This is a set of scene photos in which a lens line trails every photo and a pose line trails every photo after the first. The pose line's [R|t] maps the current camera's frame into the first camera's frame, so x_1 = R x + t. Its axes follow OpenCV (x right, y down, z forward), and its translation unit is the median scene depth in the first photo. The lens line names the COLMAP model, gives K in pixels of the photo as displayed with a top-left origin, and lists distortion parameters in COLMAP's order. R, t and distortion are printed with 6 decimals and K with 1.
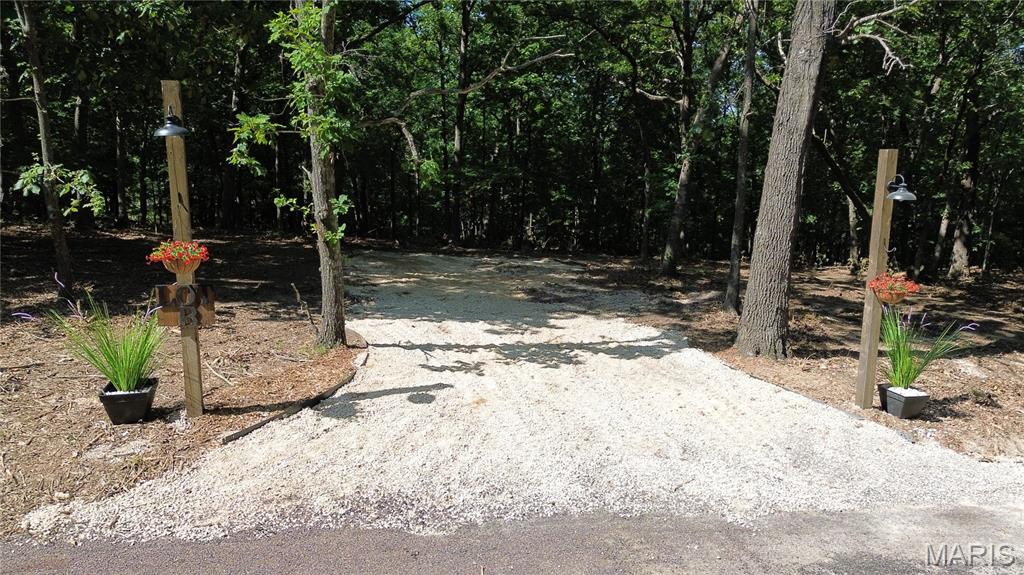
lens RADIAL K [[725.8, 0, 509.7], [0, 725.8, 277.6], [0, 0, 1]] dist [0.051114, -0.046901]
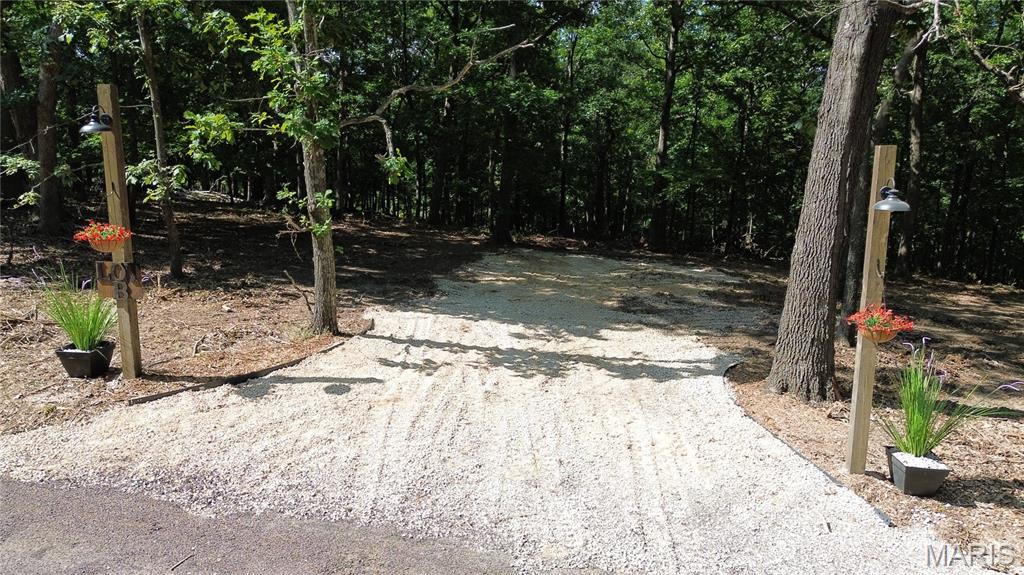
lens RADIAL K [[725.8, 0, 513.8], [0, 725.8, 279.0], [0, 0, 1]] dist [0.051114, -0.046901]
pose [[0.925372, 0.066423, -0.373196, 0.509401], [-0.067107, 0.997683, 0.011176, -0.017382], [0.373073, 0.014702, 0.927685, 0.150855]]
